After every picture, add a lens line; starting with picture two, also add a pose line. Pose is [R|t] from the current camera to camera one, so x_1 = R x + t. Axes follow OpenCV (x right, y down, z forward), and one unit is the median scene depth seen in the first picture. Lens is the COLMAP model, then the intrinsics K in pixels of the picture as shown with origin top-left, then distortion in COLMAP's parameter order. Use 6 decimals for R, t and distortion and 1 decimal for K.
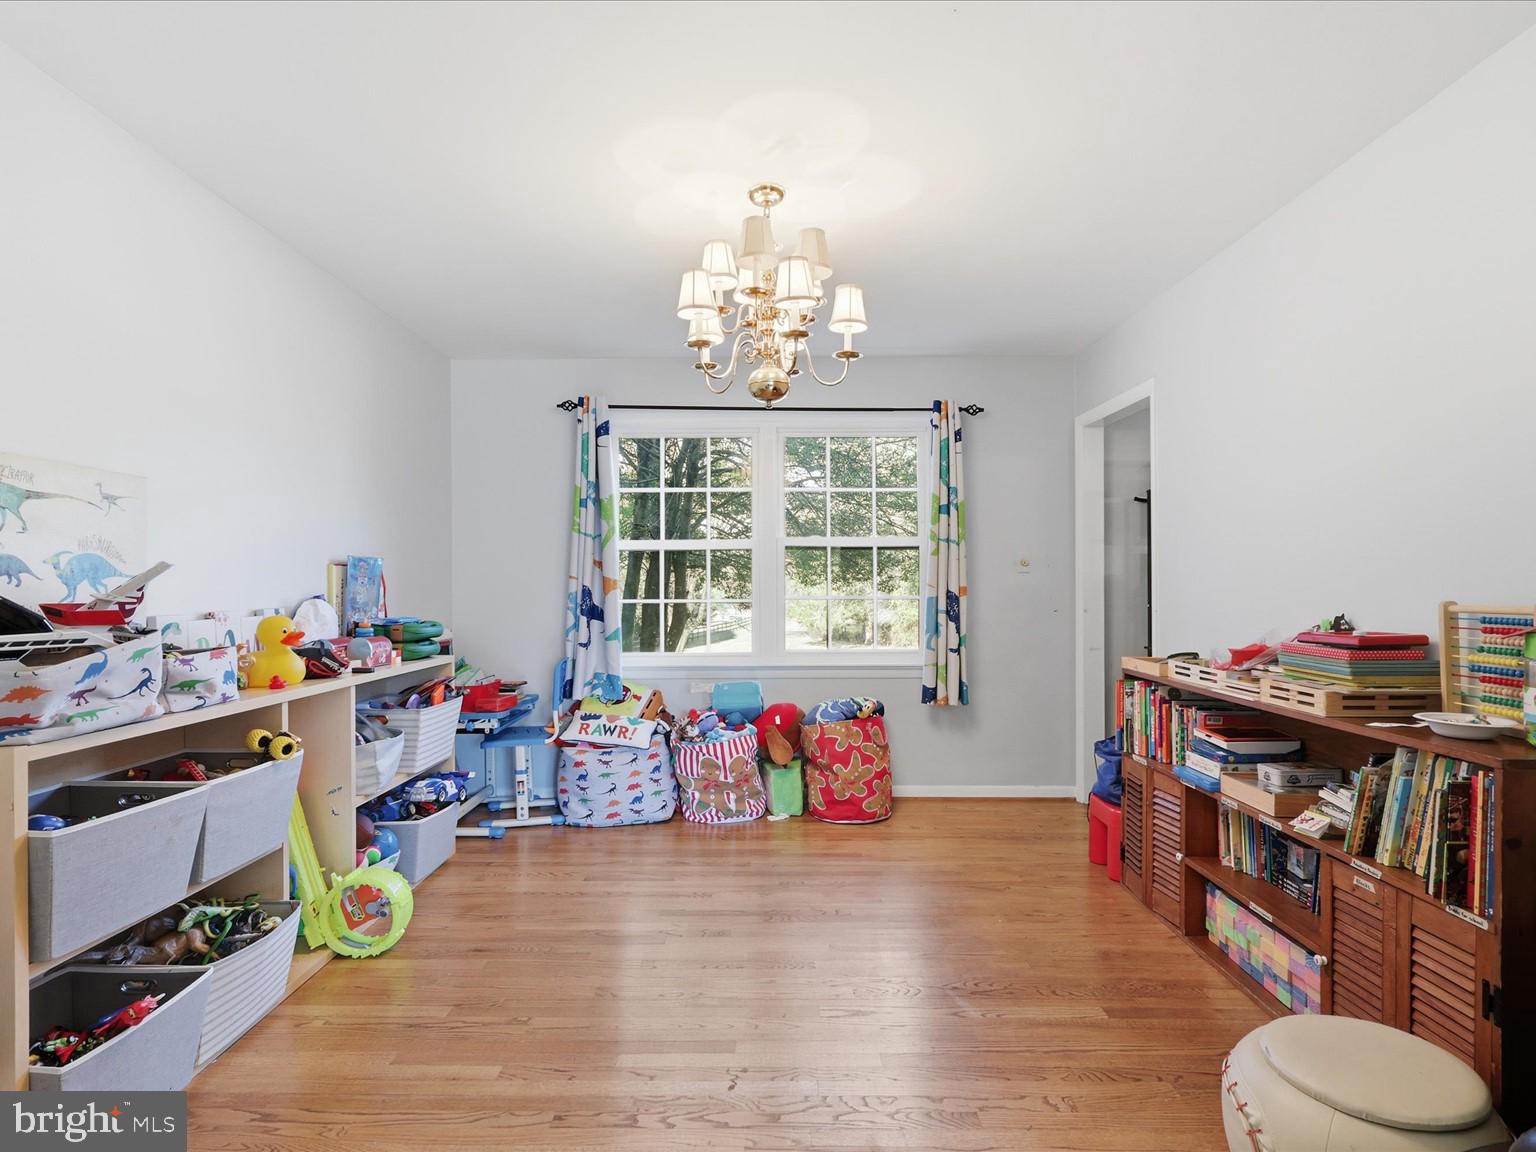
lens RADIAL K [[818.8, 0, 766.8], [0, 818.8, 581.2], [0, 0, 1]] dist [0.001715, 0.001318]
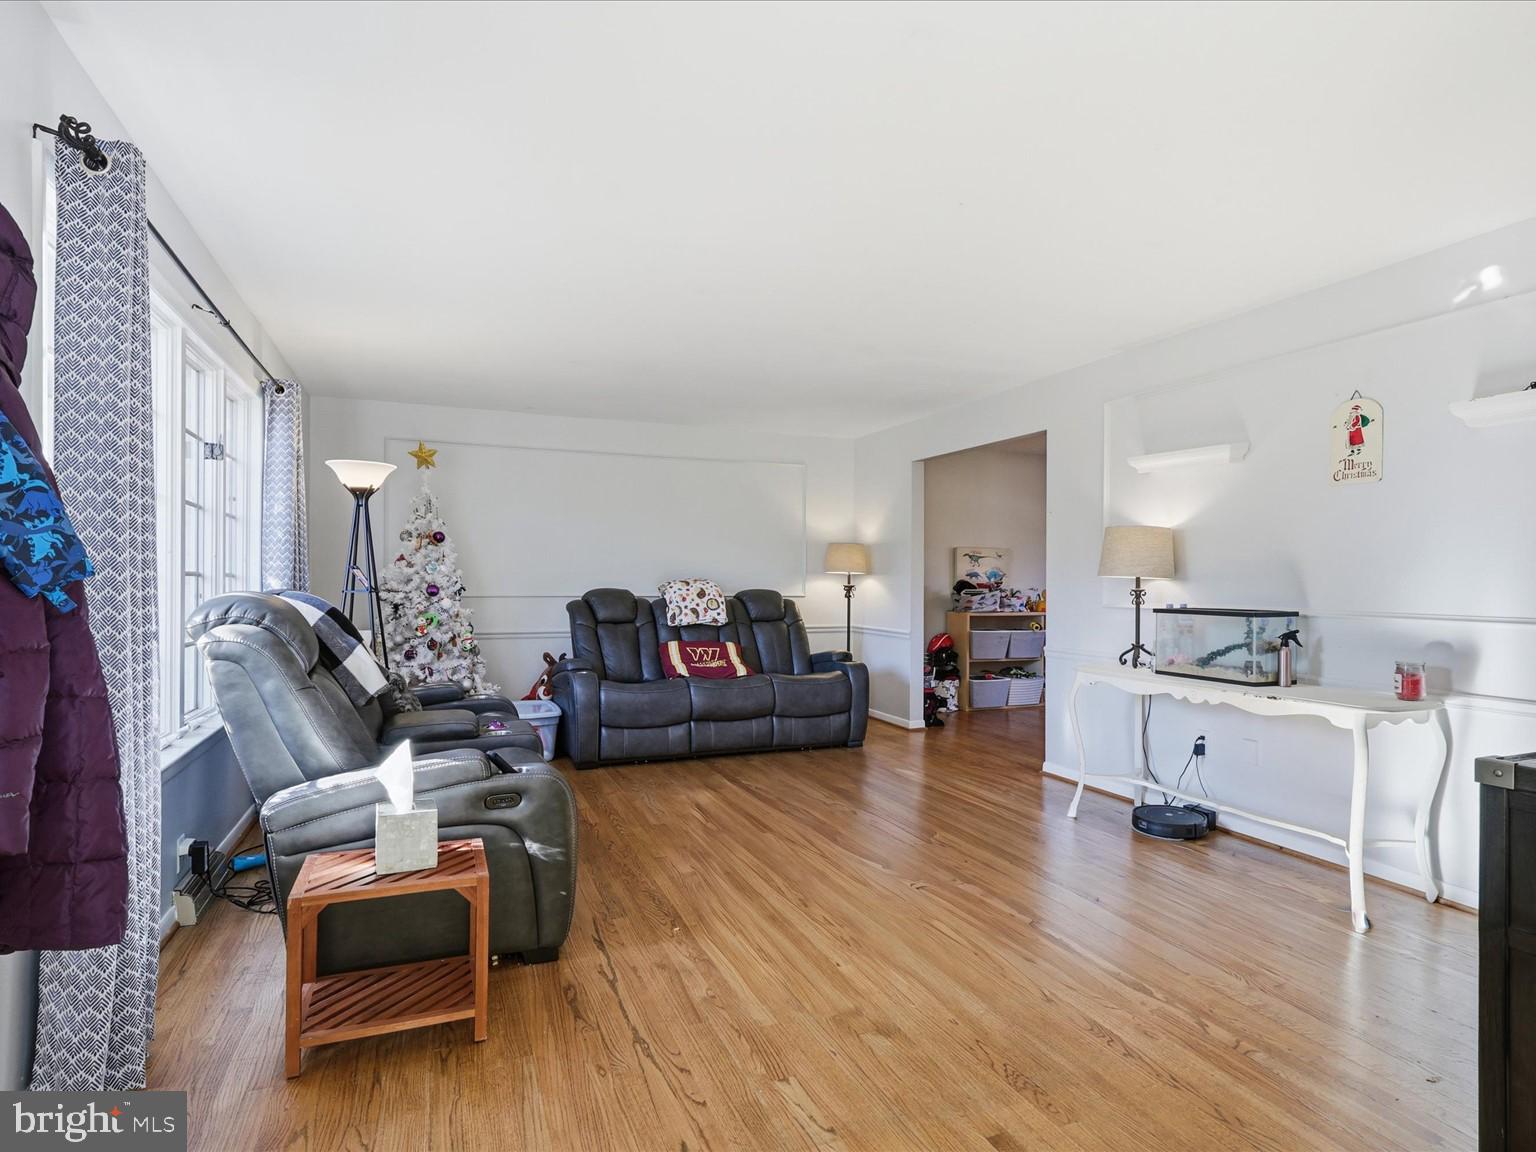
lens RADIAL K [[818.8, 0, 765.8], [0, 818.8, 585.9], [0, 0, 1]] dist [0.001715, 0.001318]
pose [[0.360613, 0.000085, -0.932715, 2.805839], [0.000973, 0.999999, 0.000468, 0.039359], [0.932715, -0.001076, 0.360613, -1.639623]]
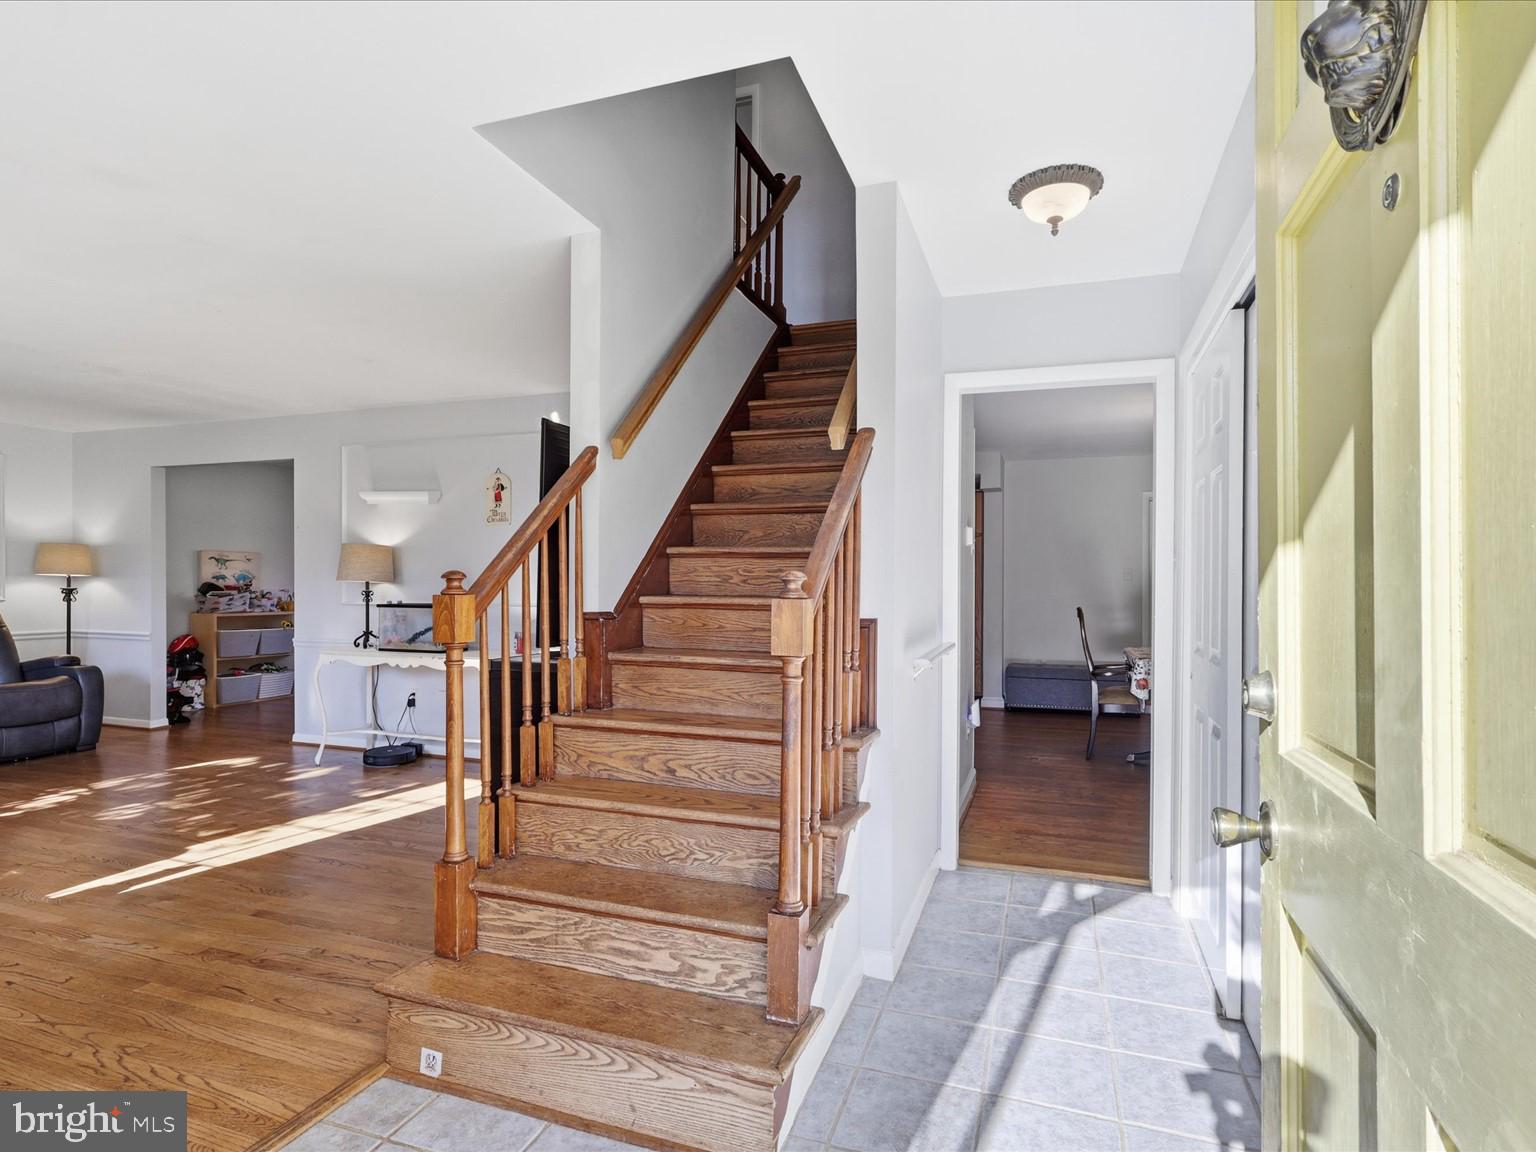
lens RADIAL K [[818.8, 0, 764.4], [0, 818.8, 588.8], [0, 0, 1]] dist [0.001715, 0.001318]
pose [[0.936322, -0.001525, -0.351139, 3.581563], [0.003929, 0.999973, 0.006136, 0.030922], [0.351120, -0.007125, 0.936303, -2.251022]]
